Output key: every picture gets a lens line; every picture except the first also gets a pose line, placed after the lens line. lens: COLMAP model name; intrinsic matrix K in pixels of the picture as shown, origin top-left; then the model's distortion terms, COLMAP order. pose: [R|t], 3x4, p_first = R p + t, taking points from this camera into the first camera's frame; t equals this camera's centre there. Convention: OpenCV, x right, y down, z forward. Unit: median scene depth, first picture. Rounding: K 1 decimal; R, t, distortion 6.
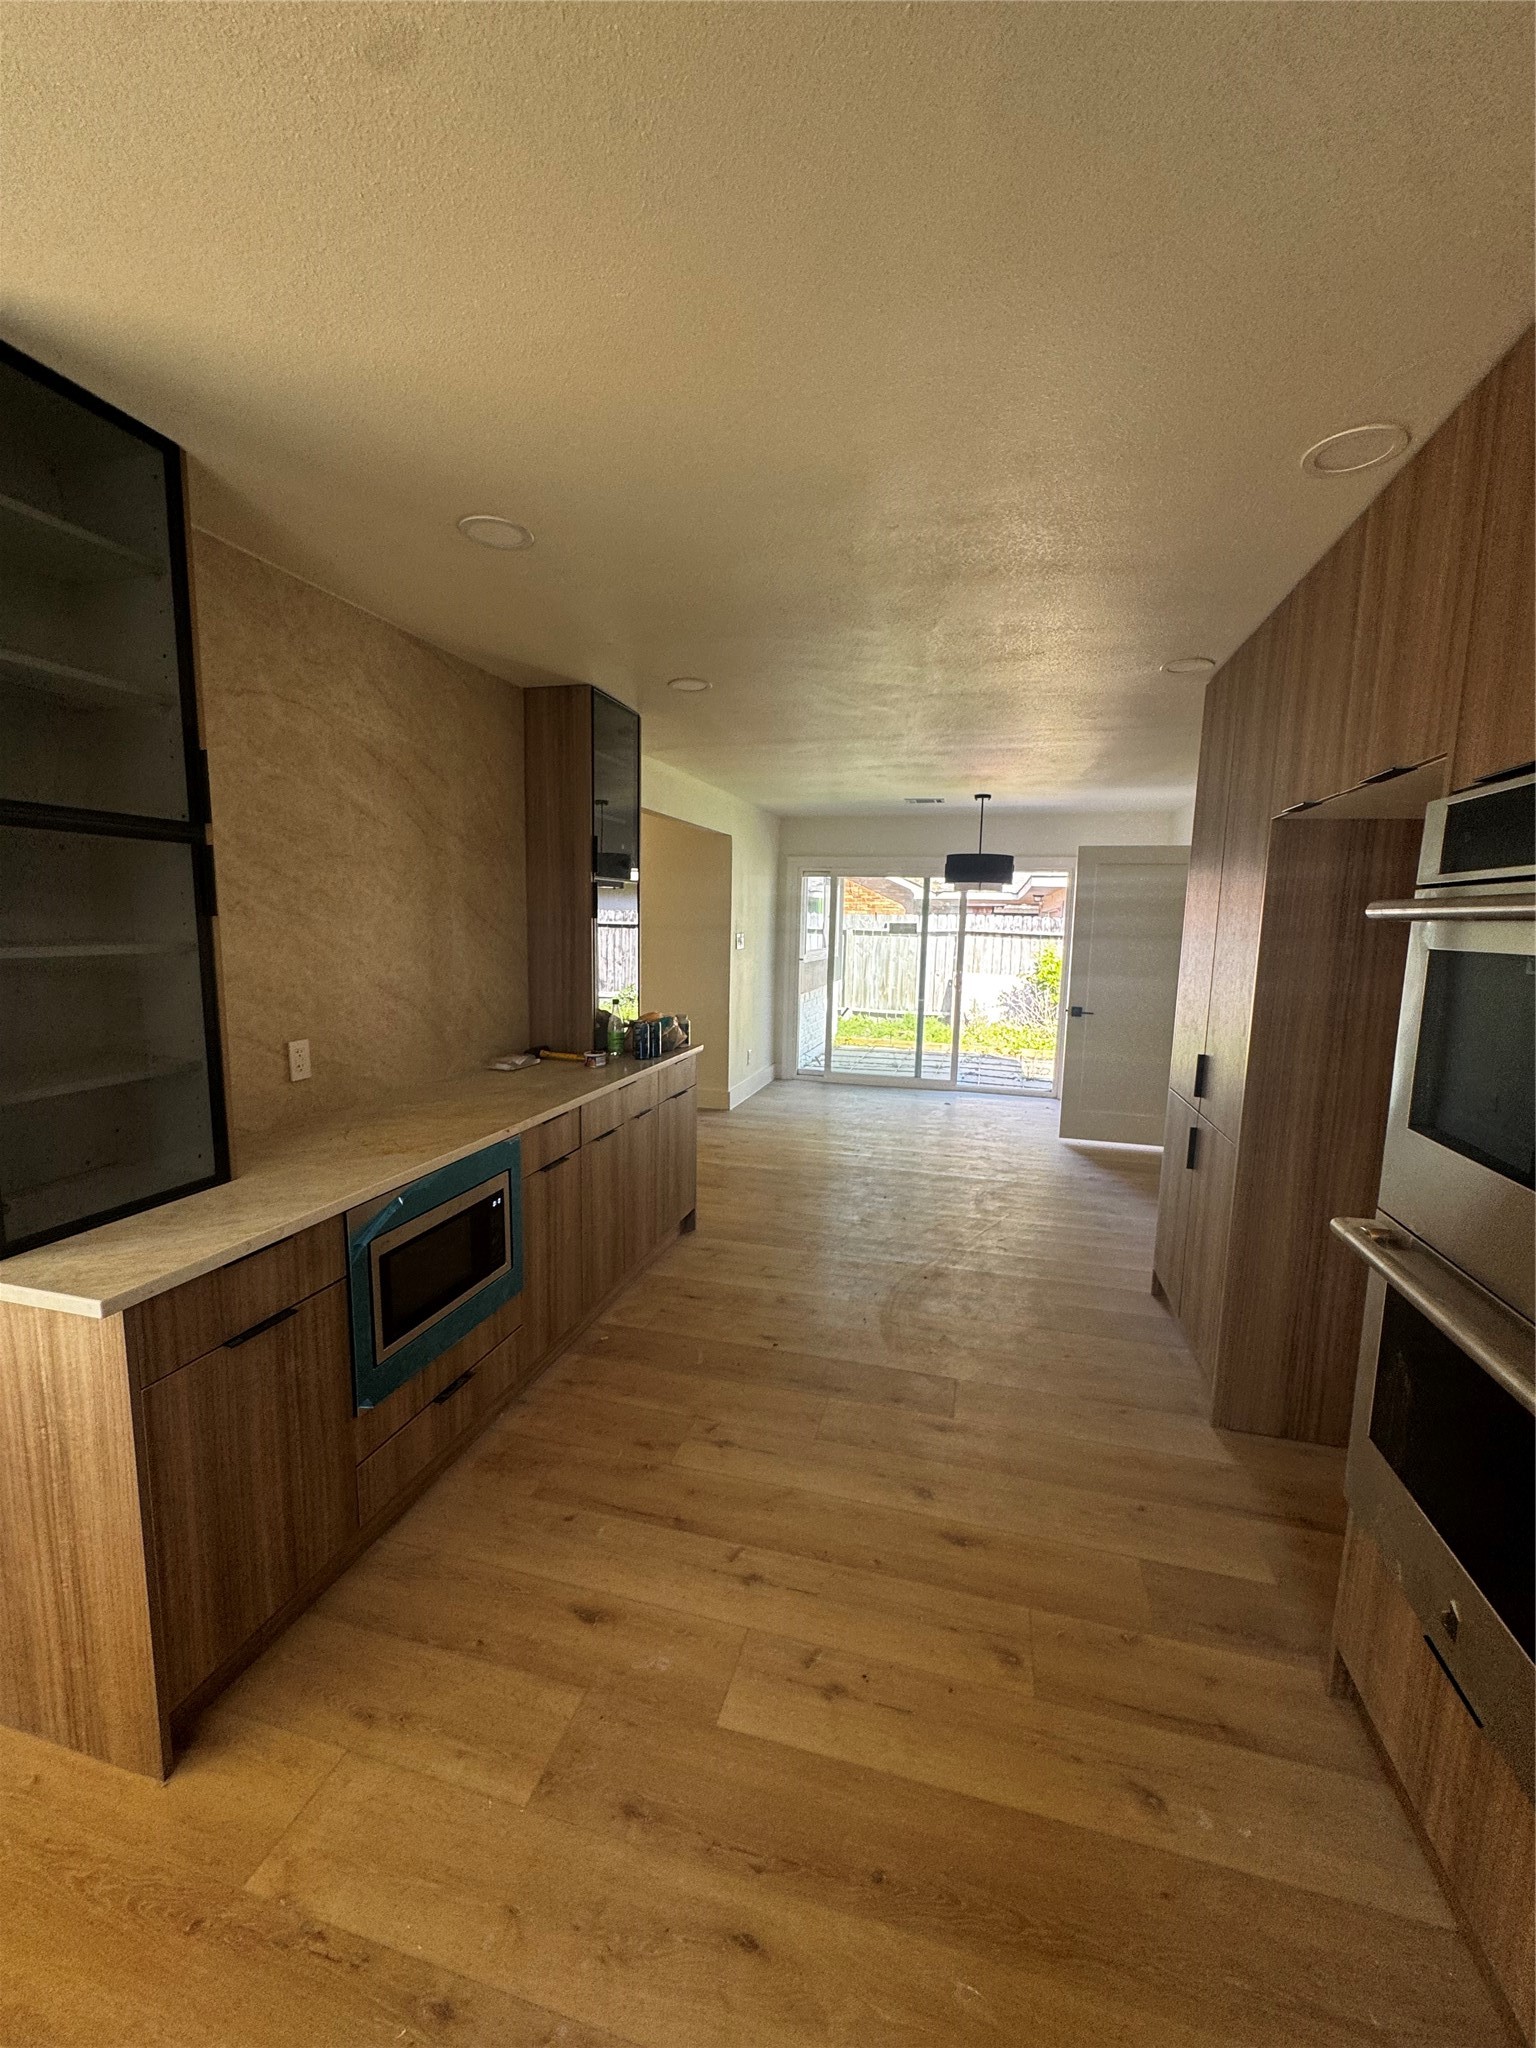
lens RADIAL K [[817.6, 0, 768.0], [0, 817.6, 1024.0], [0, 0, 1]] dist [0.001162, 0.000137]
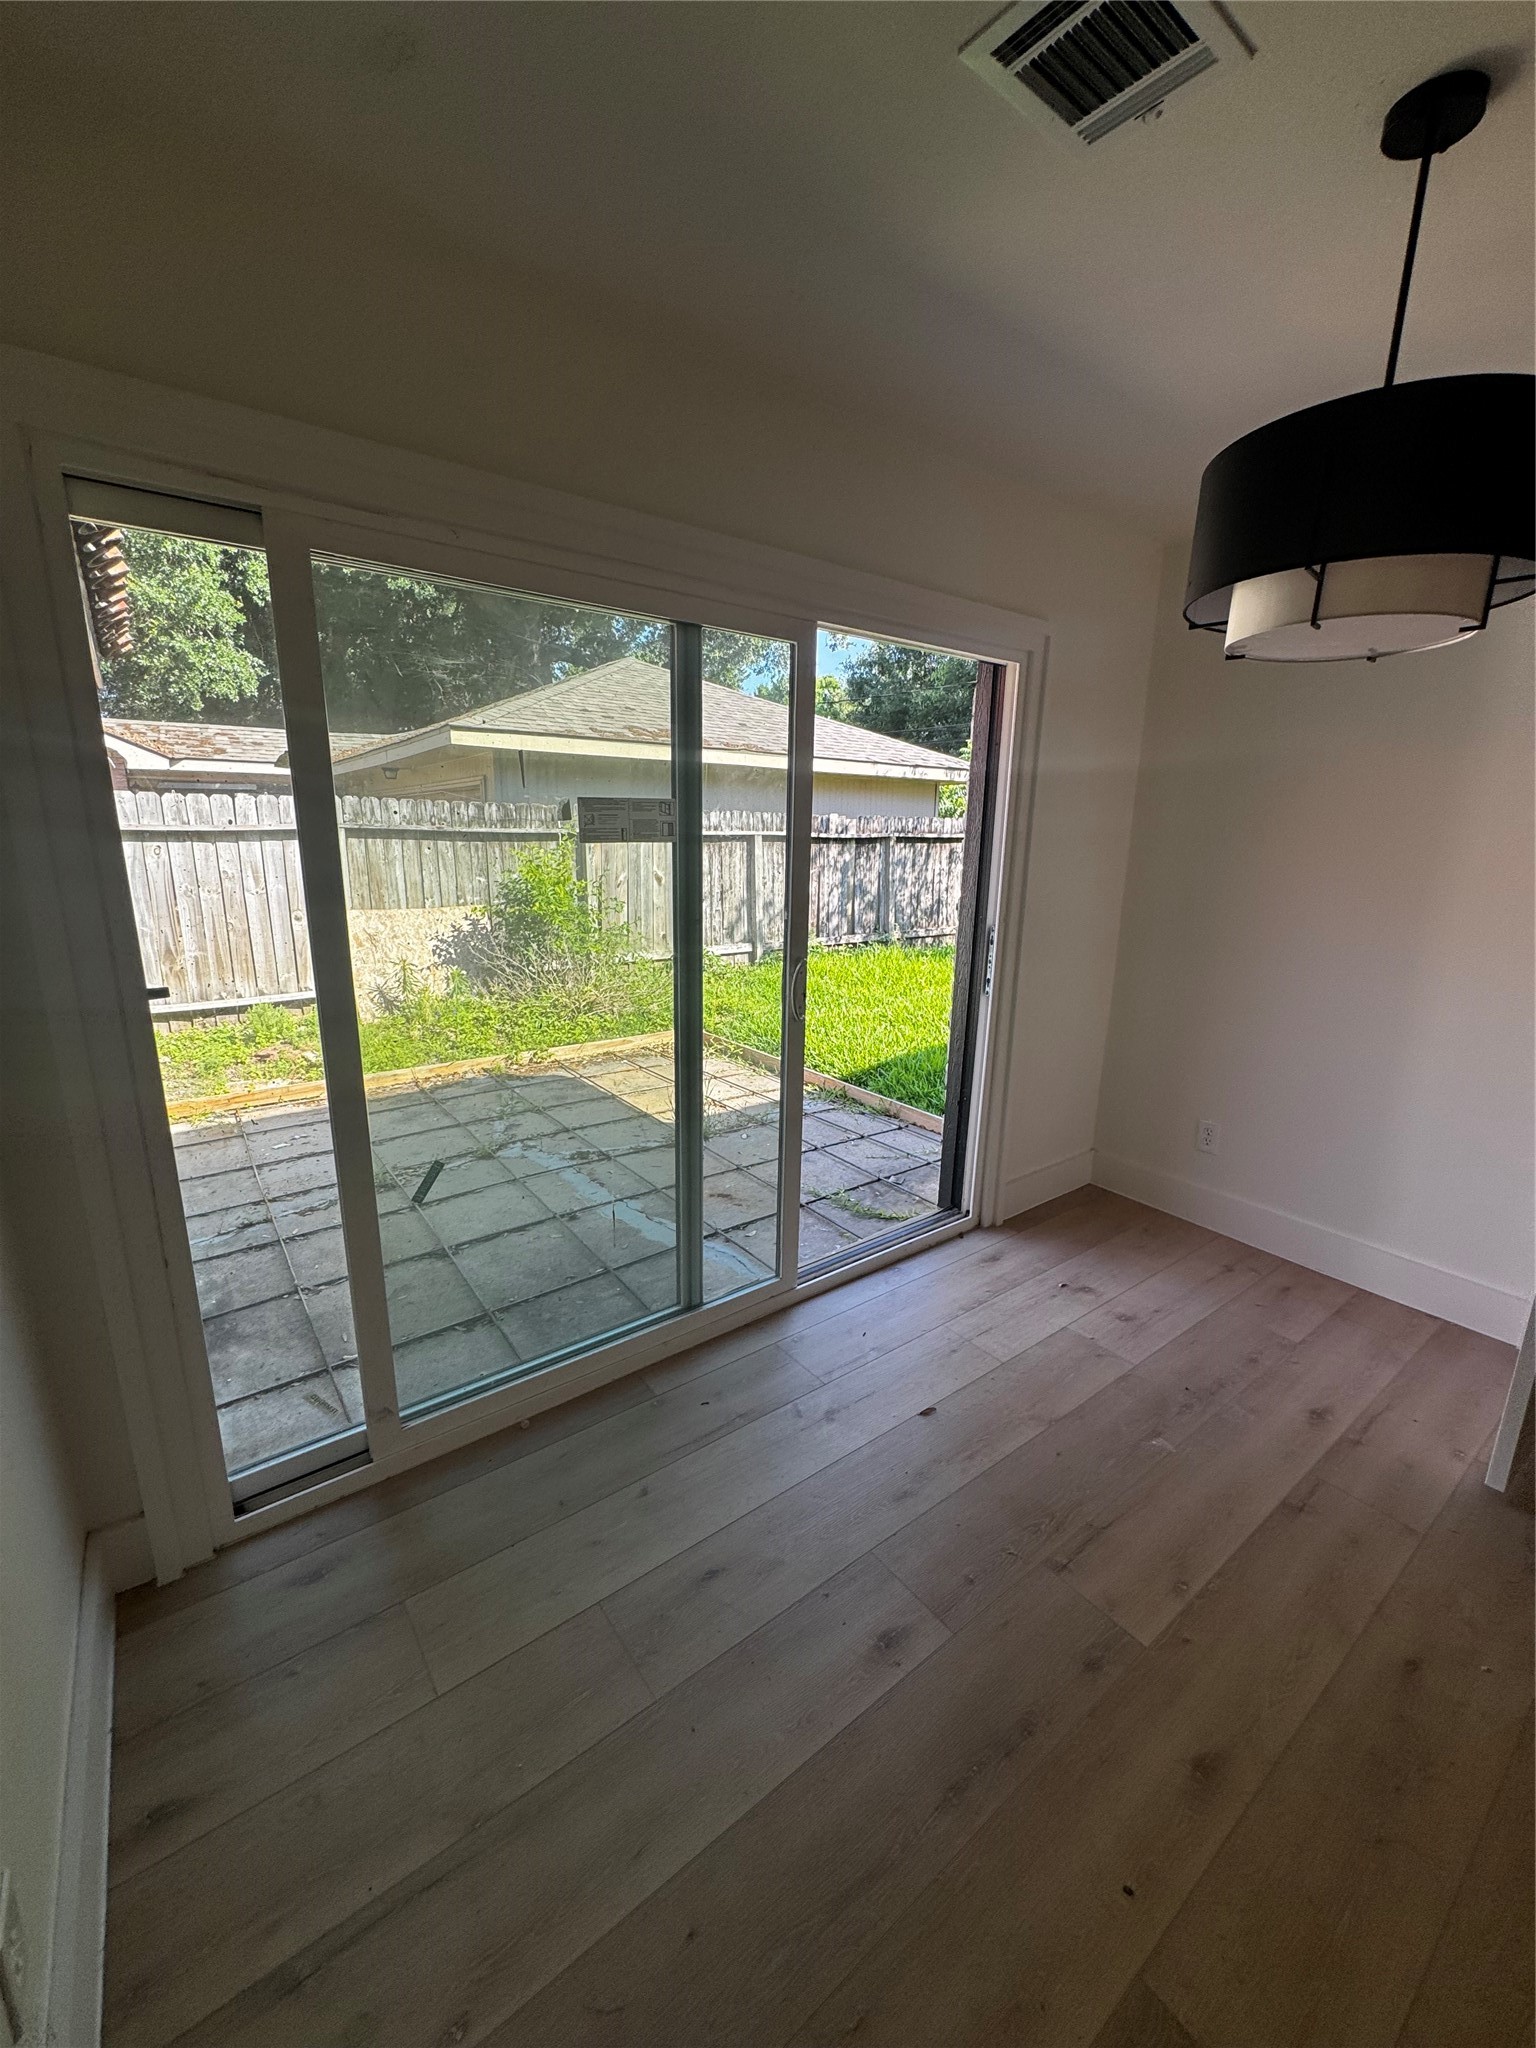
lens RADIAL K [[817.6, 0, 768.0], [0, 817.6, 1024.0], [0, 0, 1]] dist [0.001162, 0.000137]
pose [[0.611066, -0.188568, 0.768792, -0.013976], [0.092893, 0.981584, 0.166926, -0.059157], [-0.786110, -0.030588, 0.617329, 0.519649]]
